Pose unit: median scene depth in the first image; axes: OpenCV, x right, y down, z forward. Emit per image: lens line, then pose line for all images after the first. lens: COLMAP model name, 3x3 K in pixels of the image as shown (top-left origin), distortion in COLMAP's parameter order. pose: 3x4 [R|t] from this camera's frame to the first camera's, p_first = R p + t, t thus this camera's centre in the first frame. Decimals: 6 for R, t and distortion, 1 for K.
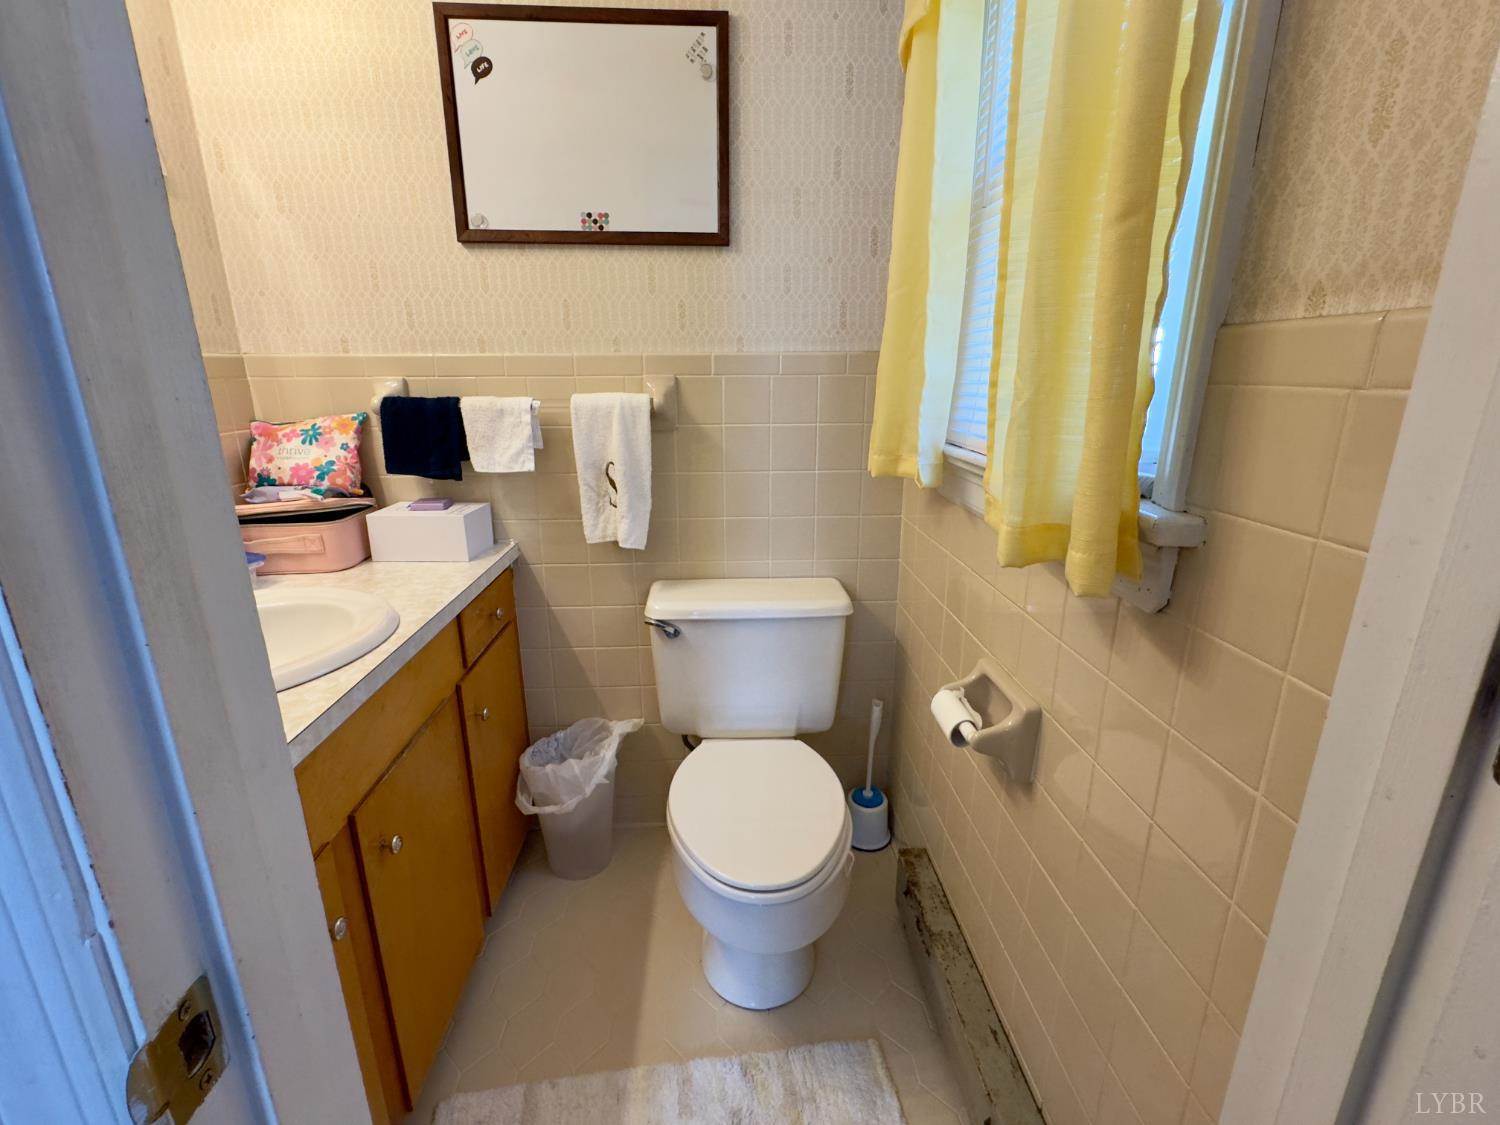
lens RADIAL K [[673.5, 0, 750.7], [0, 673.5, 564.5], [0, 0, 1]] dist [-0.004792, 0.000812]
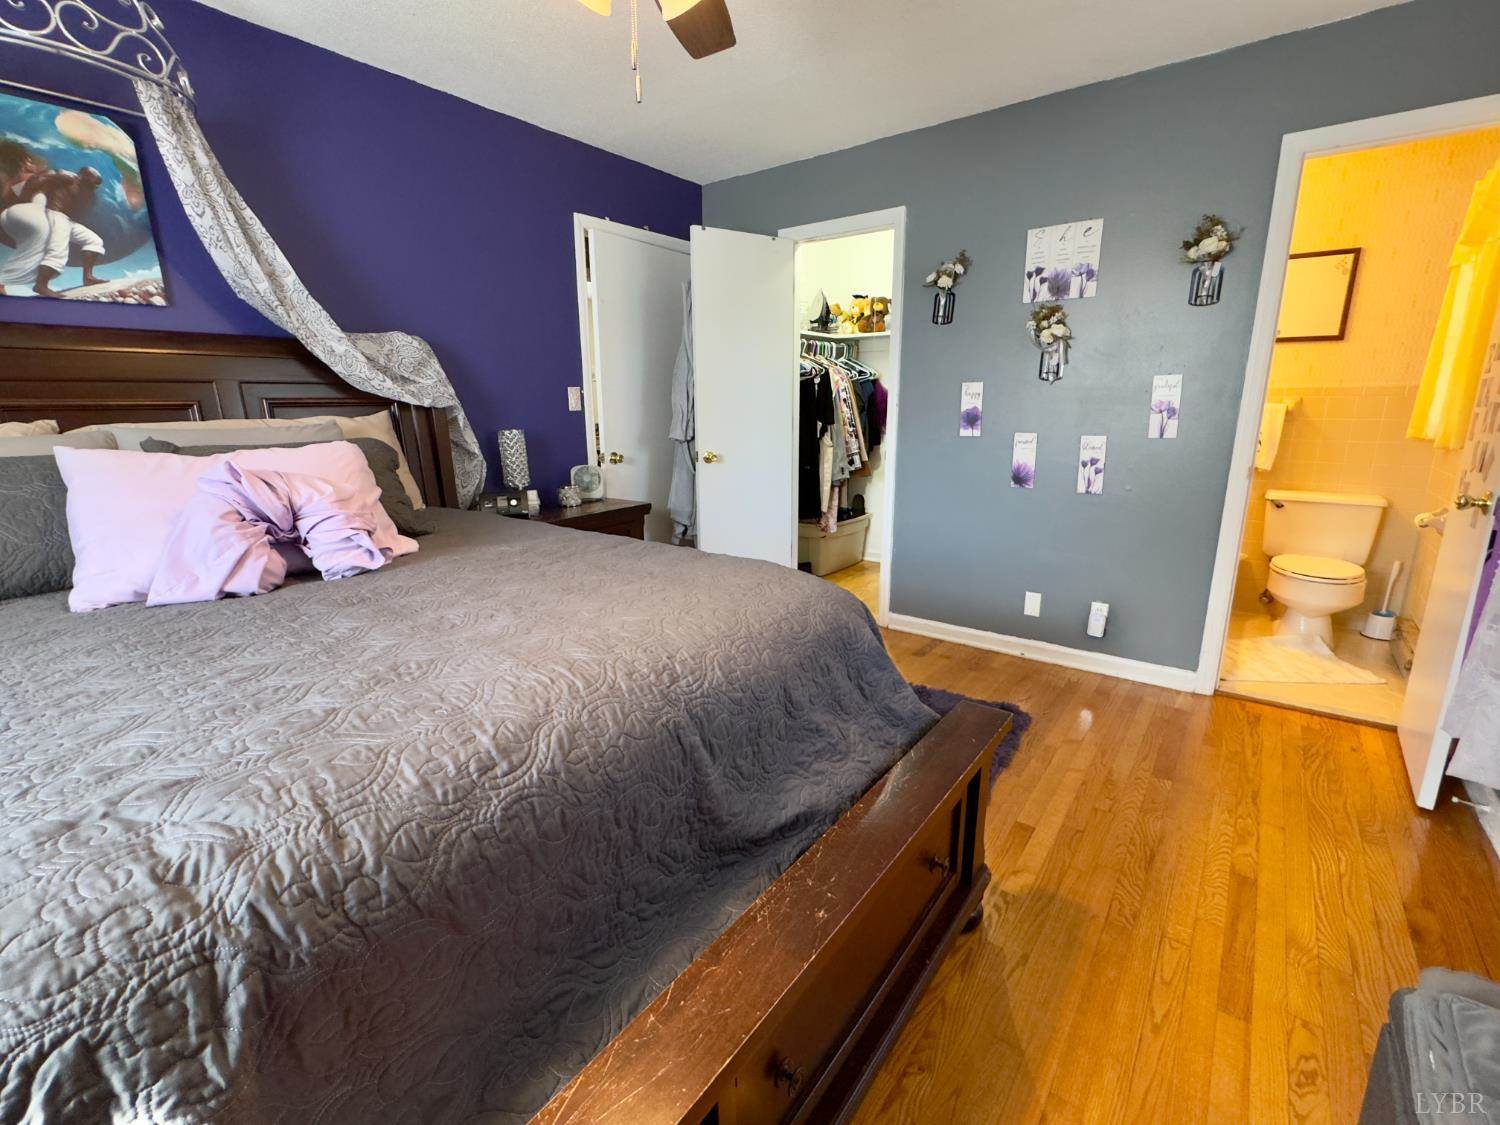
lens RADIAL K [[673.5, 0, 745.6], [0, 673.5, 562.7], [0, 0, 1]] dist [-0.004792, 0.000812]
pose [[0.763799, 0.146408, -0.628630, -0.038190], [-0.171713, 0.984928, 0.020756, 0.560500], [0.622195, 0.092091, 0.777427, -1.920993]]
